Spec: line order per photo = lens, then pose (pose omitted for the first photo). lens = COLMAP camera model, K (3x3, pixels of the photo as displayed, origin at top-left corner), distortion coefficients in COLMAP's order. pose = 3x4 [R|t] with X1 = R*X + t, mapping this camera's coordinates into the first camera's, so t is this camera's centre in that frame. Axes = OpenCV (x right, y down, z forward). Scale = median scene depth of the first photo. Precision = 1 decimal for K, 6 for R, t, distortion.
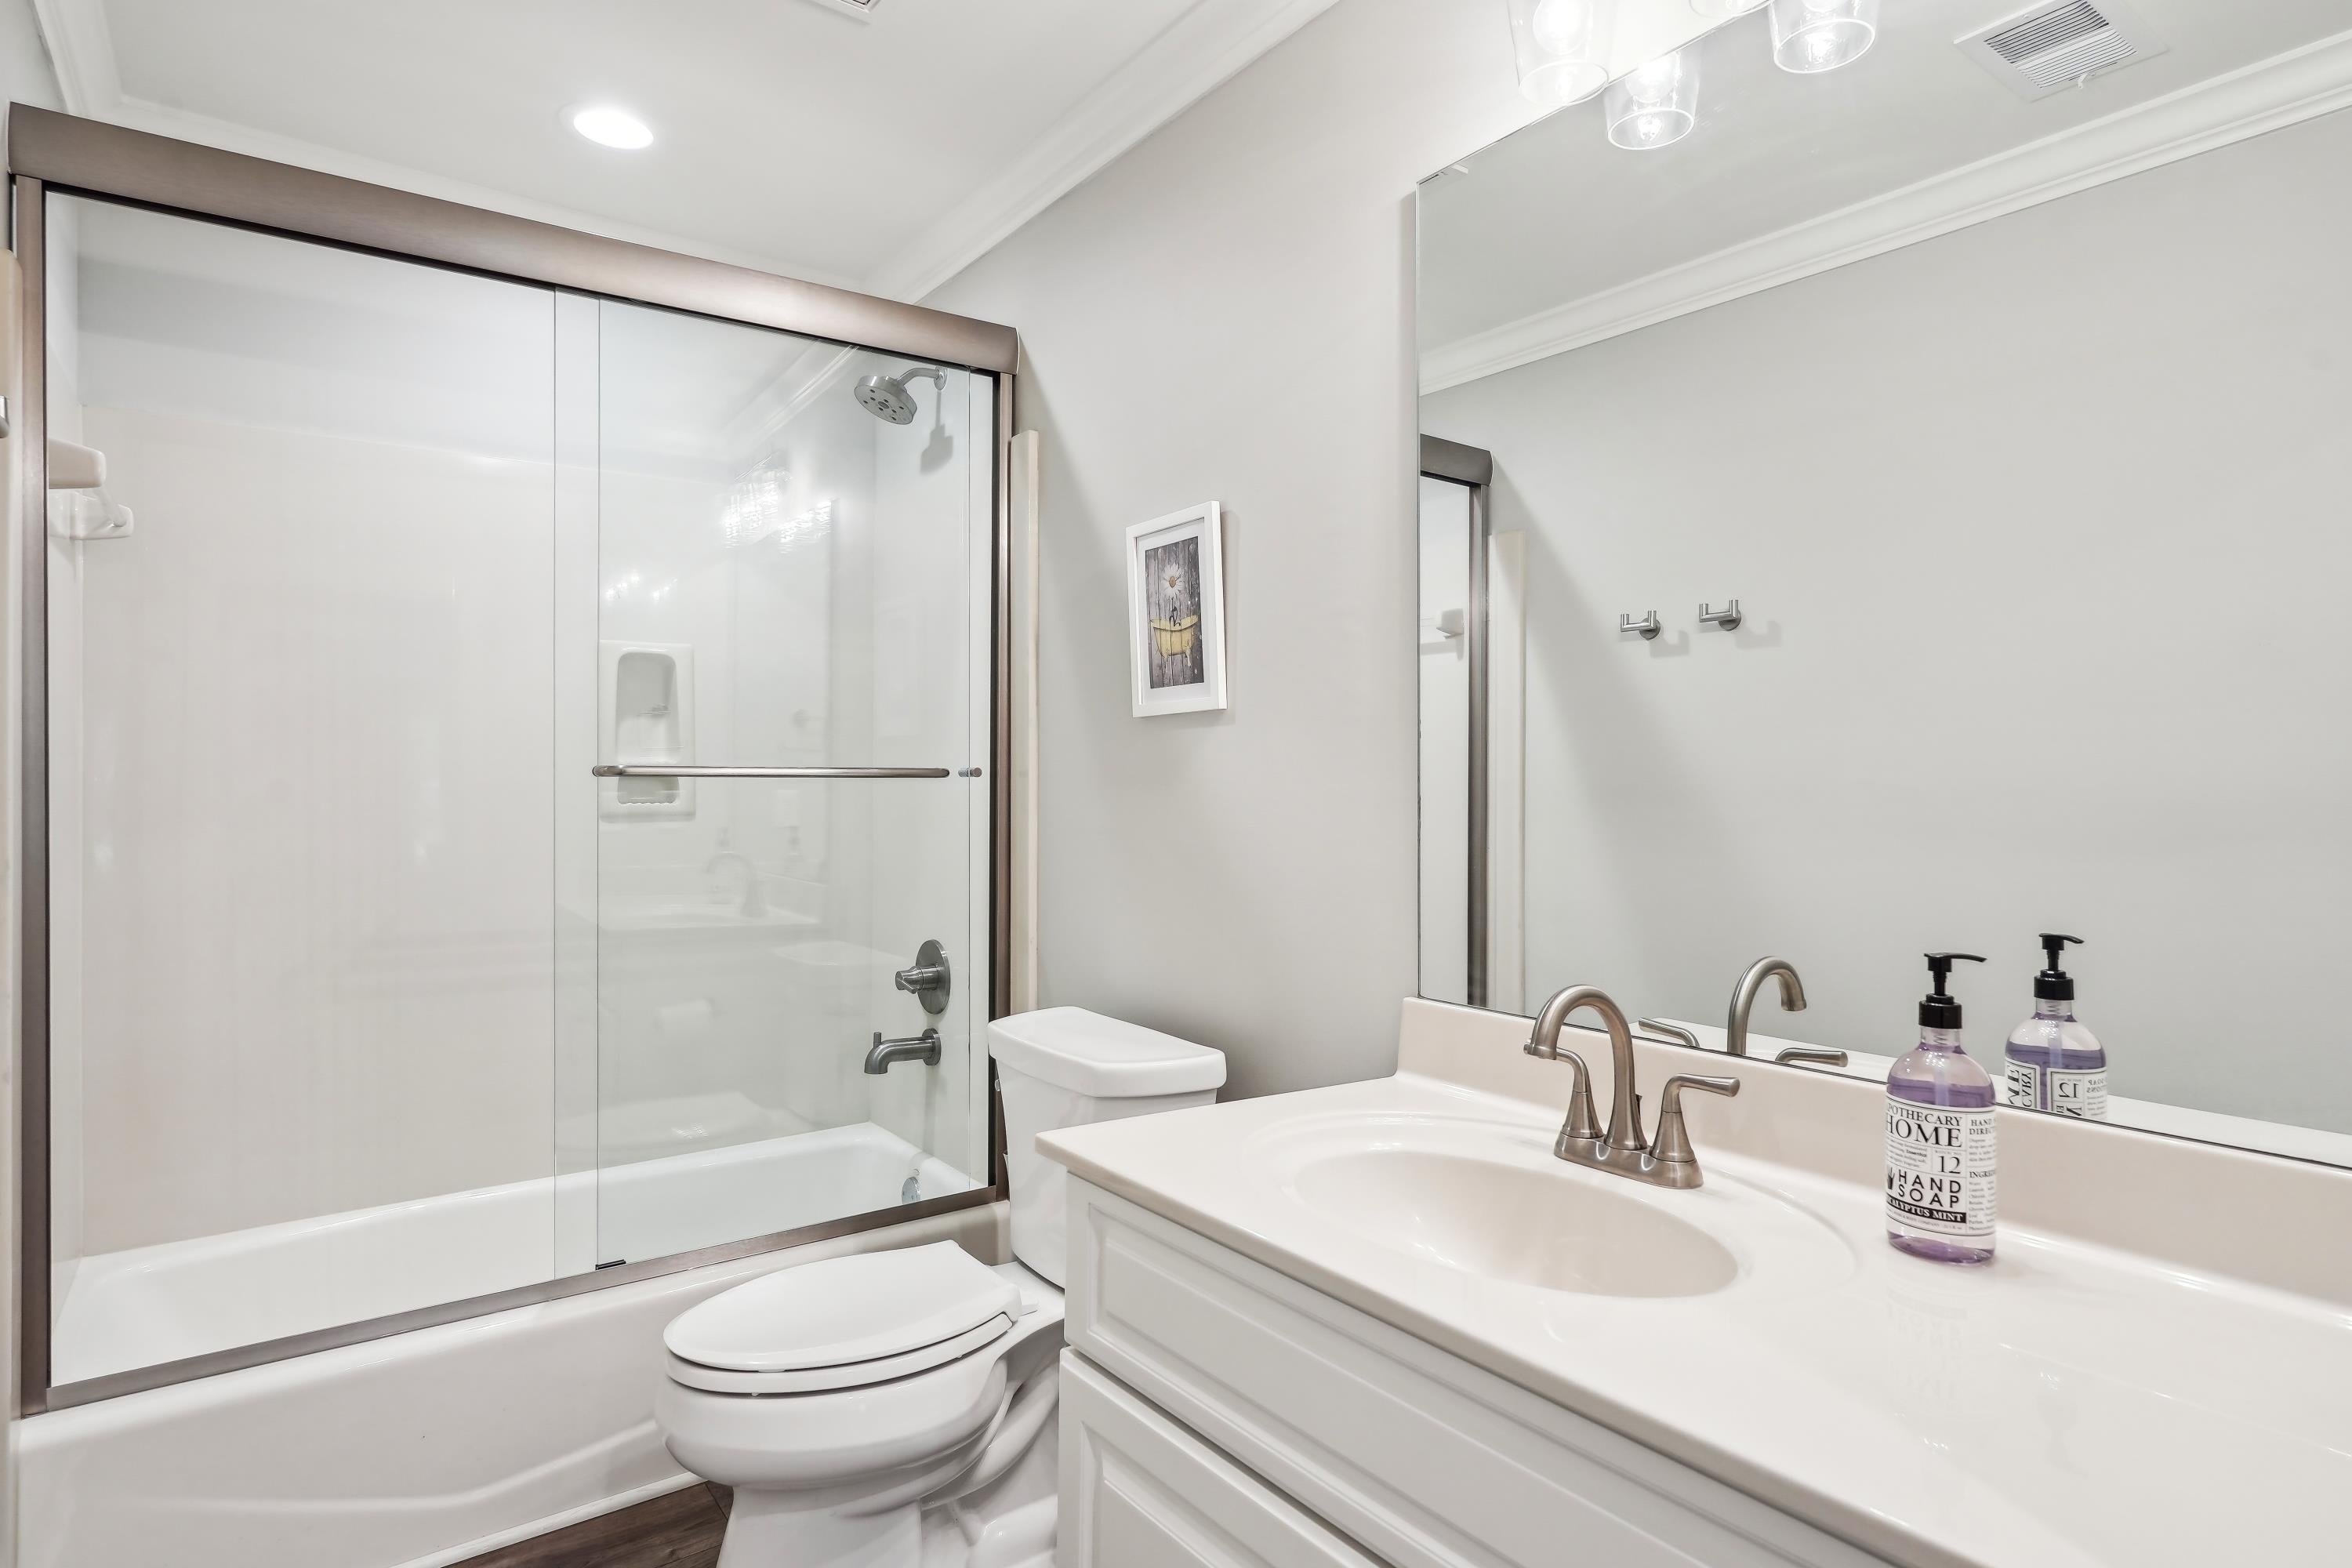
lens RADIAL K [[1263.7, 0, 1176.0], [0, 1263.7, 784.0], [0, 0, 1]] dist [-0.000235, 0.000987]
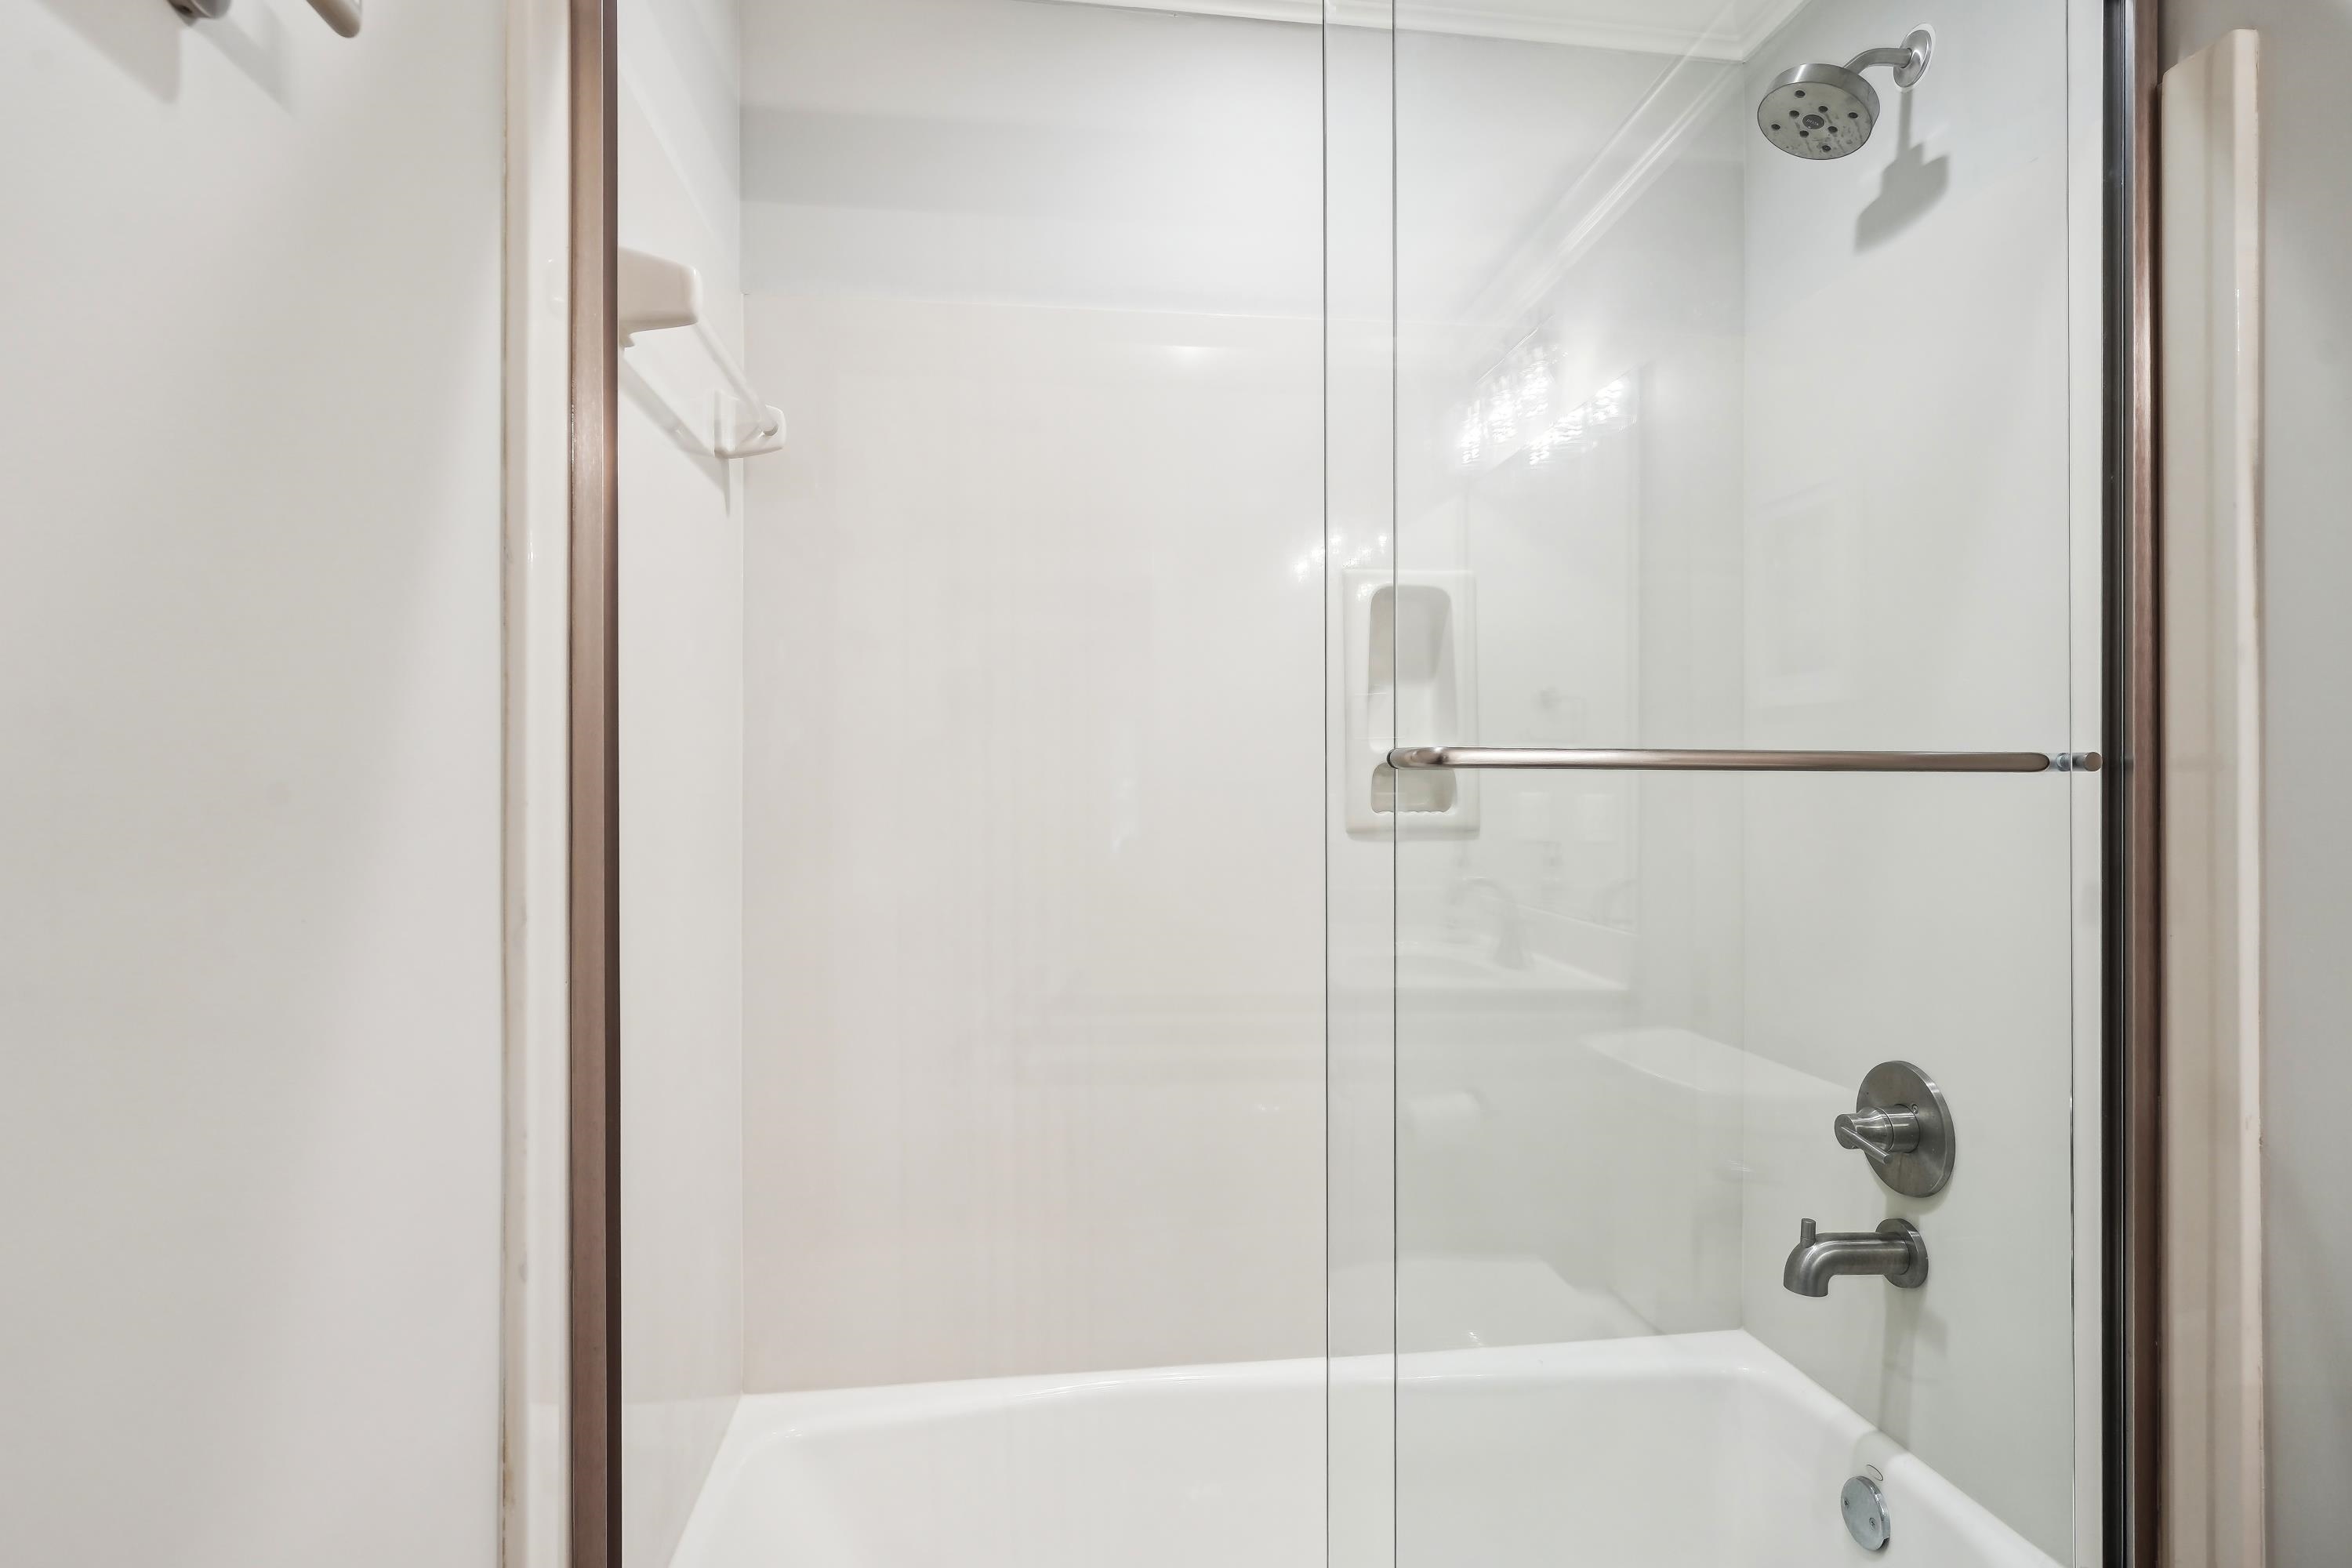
lens RADIAL K [[1263.7, 0, 1176.0], [0, 1263.7, 784.0], [0, 0, 1]] dist [-0.000235, 0.000987]
pose [[0.881426, 0.000629, -0.472321, -0.214450], [-0.001416, 0.999998, -0.001311, 0.001427], [0.472319, 0.001824, 0.881426, 0.356565]]
